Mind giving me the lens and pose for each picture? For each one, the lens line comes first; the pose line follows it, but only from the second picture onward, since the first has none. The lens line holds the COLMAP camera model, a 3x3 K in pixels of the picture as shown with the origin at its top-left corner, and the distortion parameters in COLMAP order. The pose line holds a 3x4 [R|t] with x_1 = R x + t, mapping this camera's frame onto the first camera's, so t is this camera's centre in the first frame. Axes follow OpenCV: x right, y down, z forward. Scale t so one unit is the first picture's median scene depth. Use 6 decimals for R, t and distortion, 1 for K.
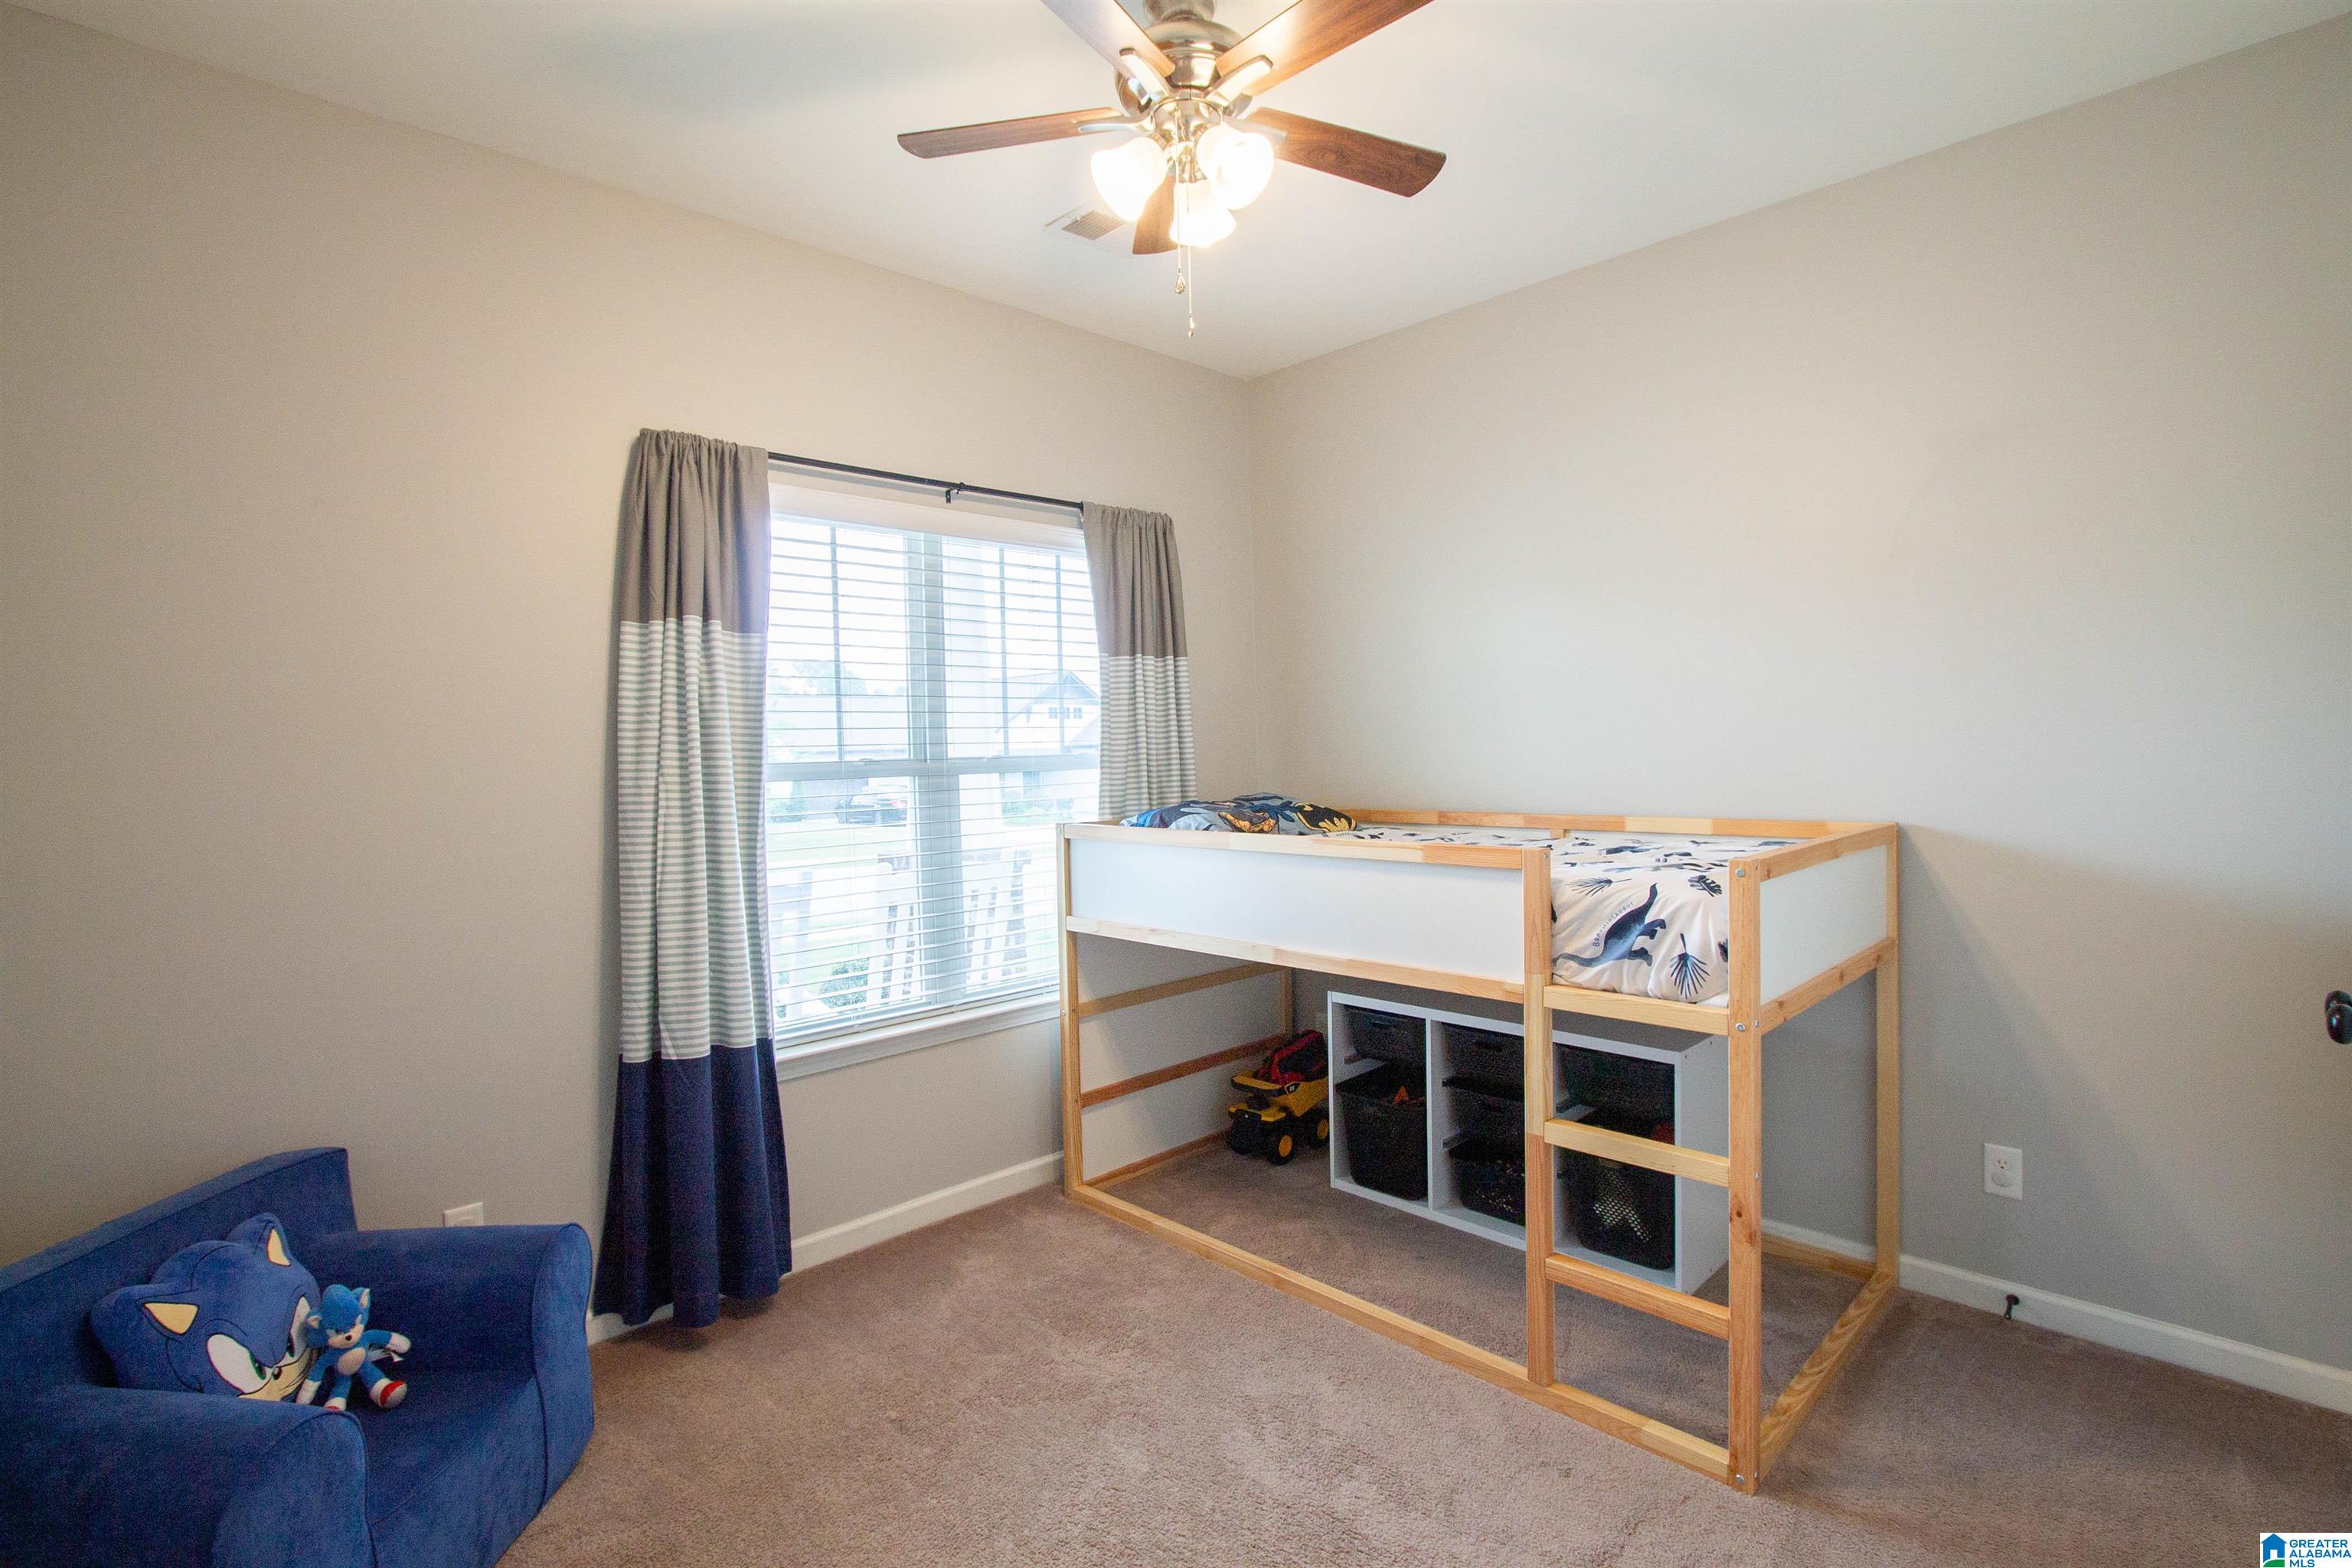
lens RADIAL K [[1102.9, 0, 1179.8], [0, 1102.9, 775.2], [0, 0, 1]] dist [-0.021218, 0.003916]
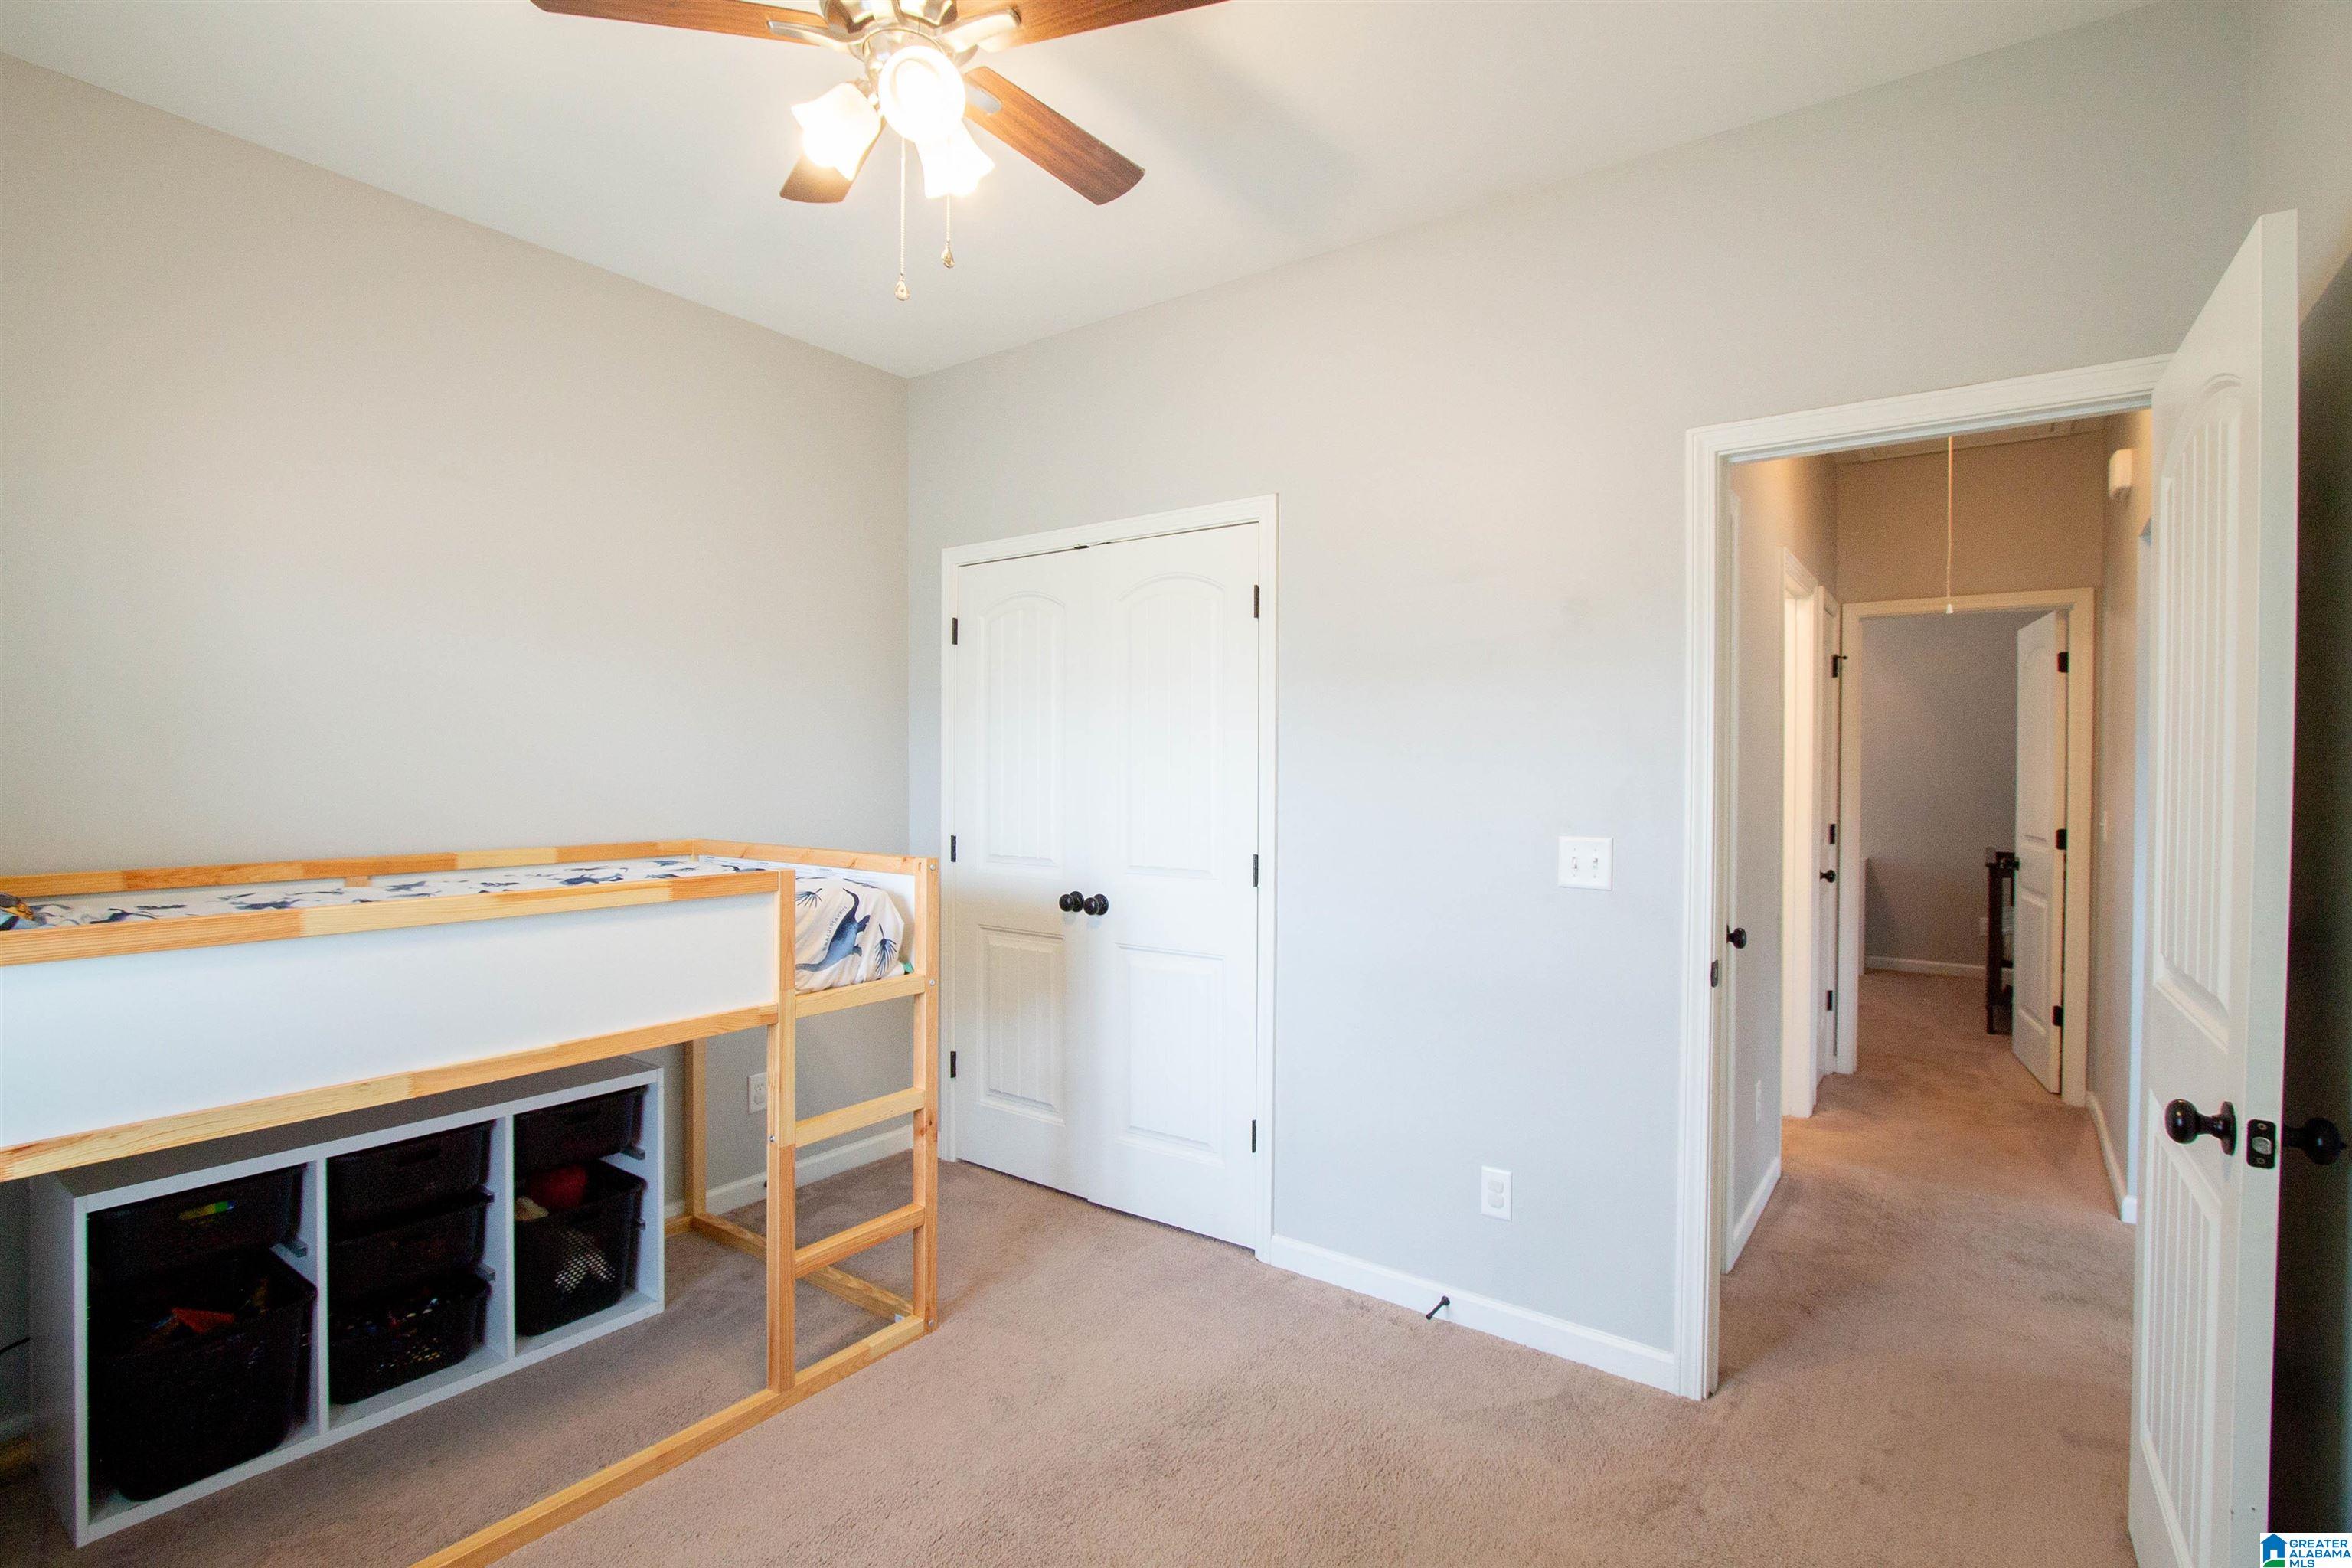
lens RADIAL K [[1102.9, 0, 1178.9], [0, 1102.9, 781.5], [0, 0, 1]] dist [-0.021218, 0.003916]
pose [[-0.162798, 0.011182, 0.986596, -0.774844], [0.022602, 0.999716, -0.007601, -0.000040], [-0.986400, 0.021062, -0.163005, 0.809762]]
